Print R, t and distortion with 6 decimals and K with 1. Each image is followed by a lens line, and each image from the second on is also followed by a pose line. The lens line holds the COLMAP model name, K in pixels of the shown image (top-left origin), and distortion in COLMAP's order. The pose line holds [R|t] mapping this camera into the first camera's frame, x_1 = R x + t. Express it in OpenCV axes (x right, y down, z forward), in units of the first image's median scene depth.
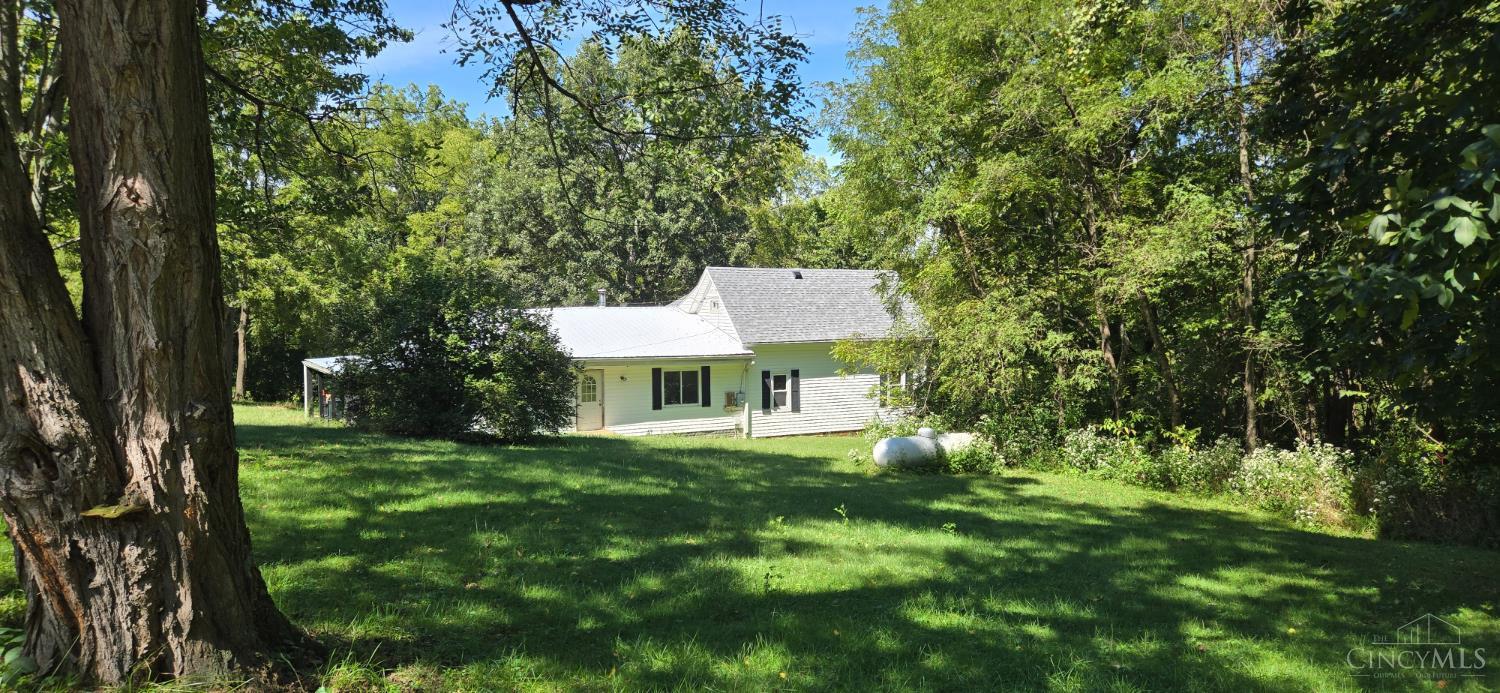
lens RADIAL K [[972.4, 0, 759.5], [0, 972.4, 359.7], [0, 0, 1]] dist [0.042929, -0.027371]
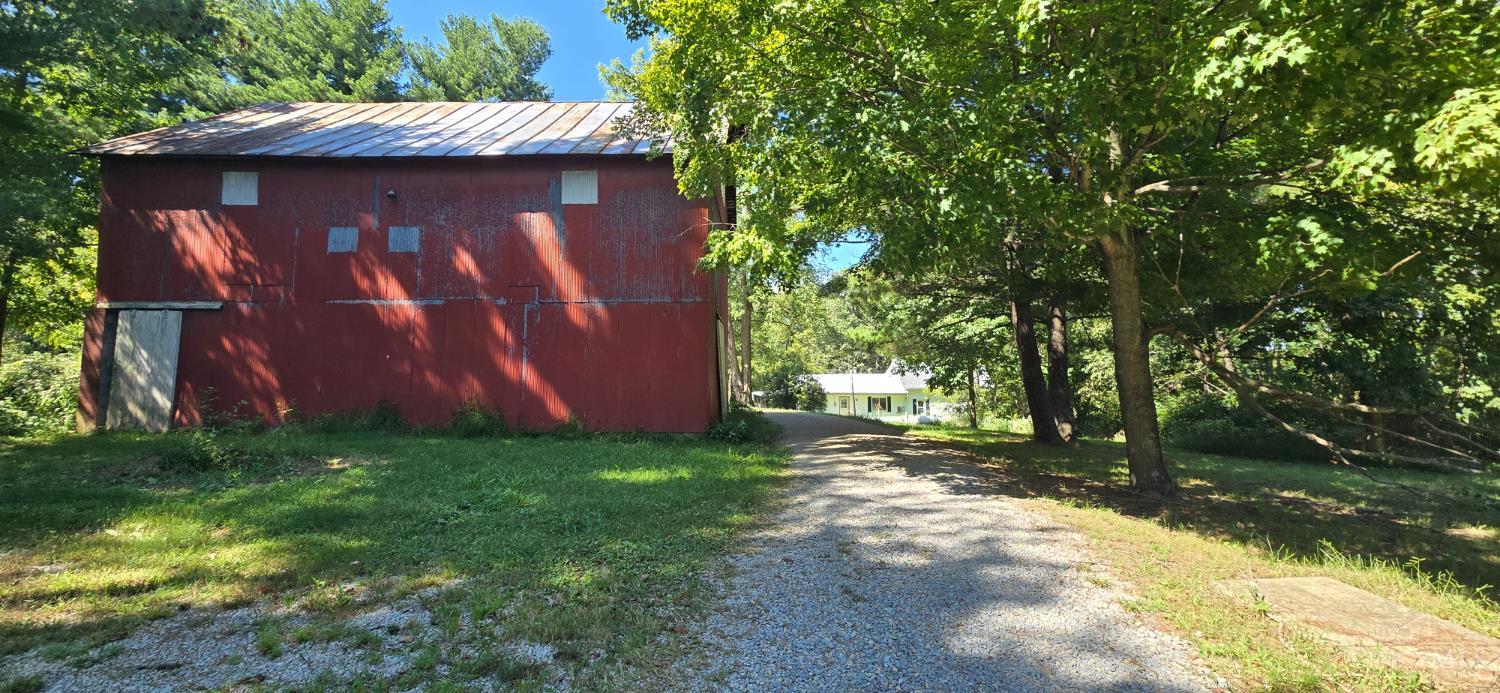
lens RADIAL K [[609.8, 0, 752.1], [0, 609.8, 344.2], [0, 0, 1]] dist [-0.000081, -0.000002]
pose [[0.910323, -0.016719, -0.413562, 0.438513], [-0.025173, 0.995098, -0.095640, 0.049363], [0.413133, 0.097474, 0.905439, -1.003916]]
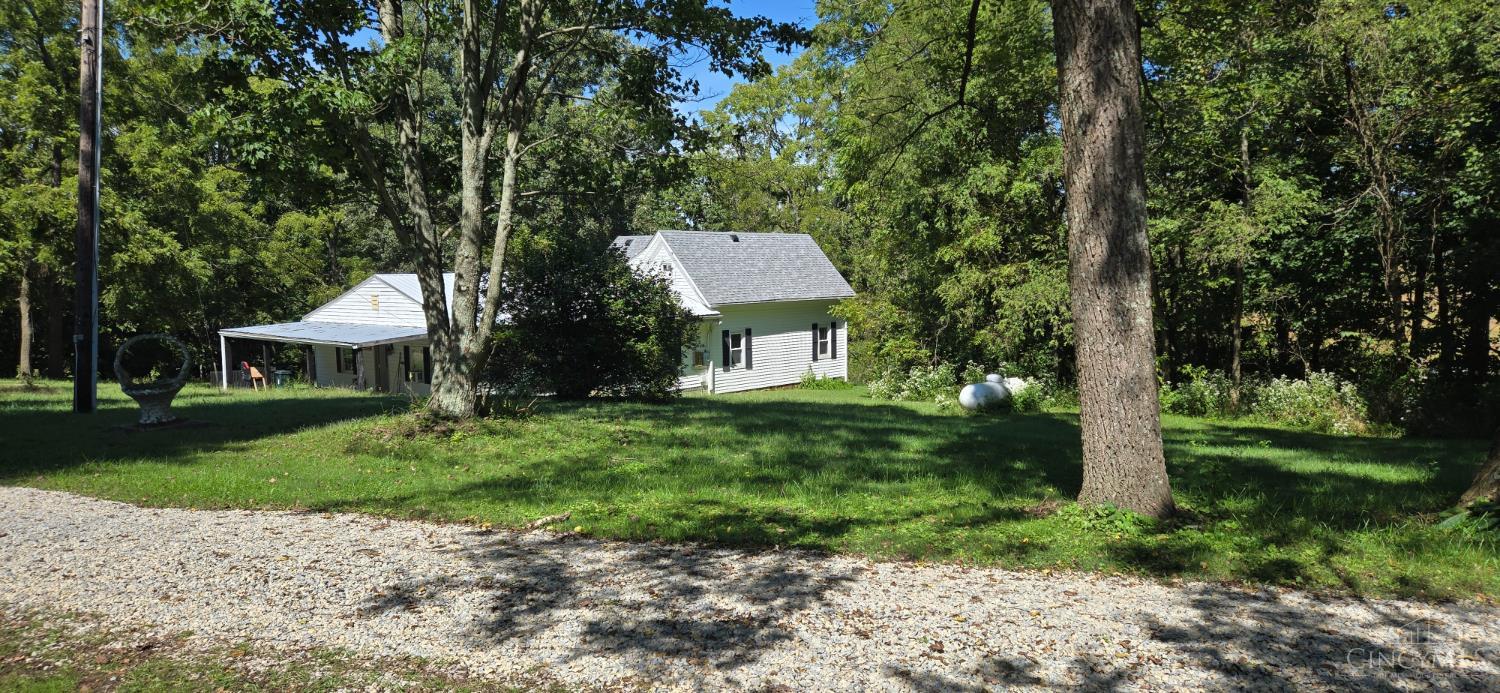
lens RADIAL K [[972.4, 0, 752.3], [0, 972.4, 345.8], [0, 0, 1]] dist [0.042929, -0.027371]
pose [[0.960044, -0.028376, 0.278408, -0.396635], [0.020817, 0.999331, 0.030072, -0.004060], [-0.279075, -0.023075, 0.959992, -0.025841]]
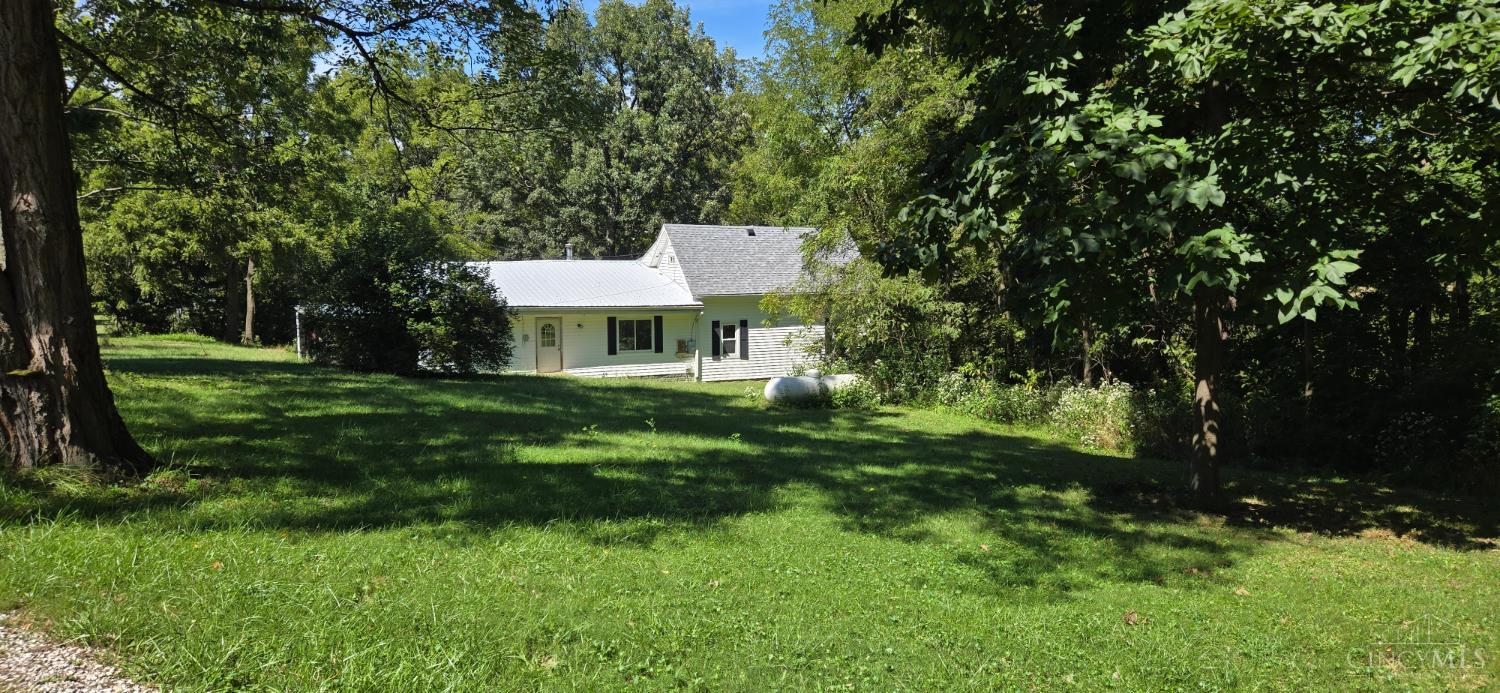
lens RADIAL K [[972.4, 0, 772.4], [0, 972.4, 363.3], [0, 0, 1]] dist [0.042929, -0.027371]
pose [[0.999851, 0.010603, -0.013628, 0.131398], [-0.009893, 0.998642, 0.051153, 0.004331], [0.014151, -0.051010, 0.998598, -0.141392]]
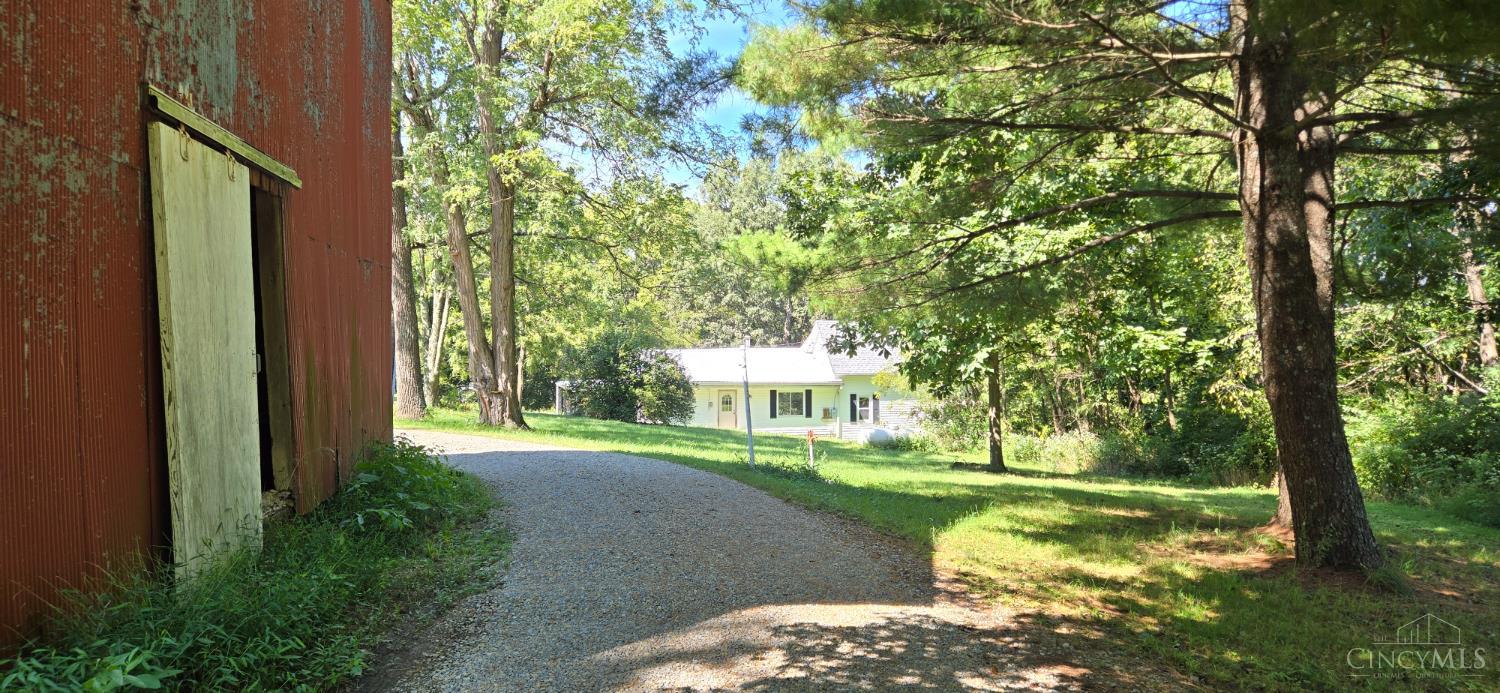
lens RADIAL K [[972.4, 0, 763.0], [0, 972.4, 348.5], [0, 0, 1]] dist [0.042929, -0.027371]
pose [[0.970856, 0.006418, -0.239576, 0.335529], [-0.018530, 0.998659, -0.048340, 0.024963], [0.238944, 0.051371, 0.969673, -0.634325]]
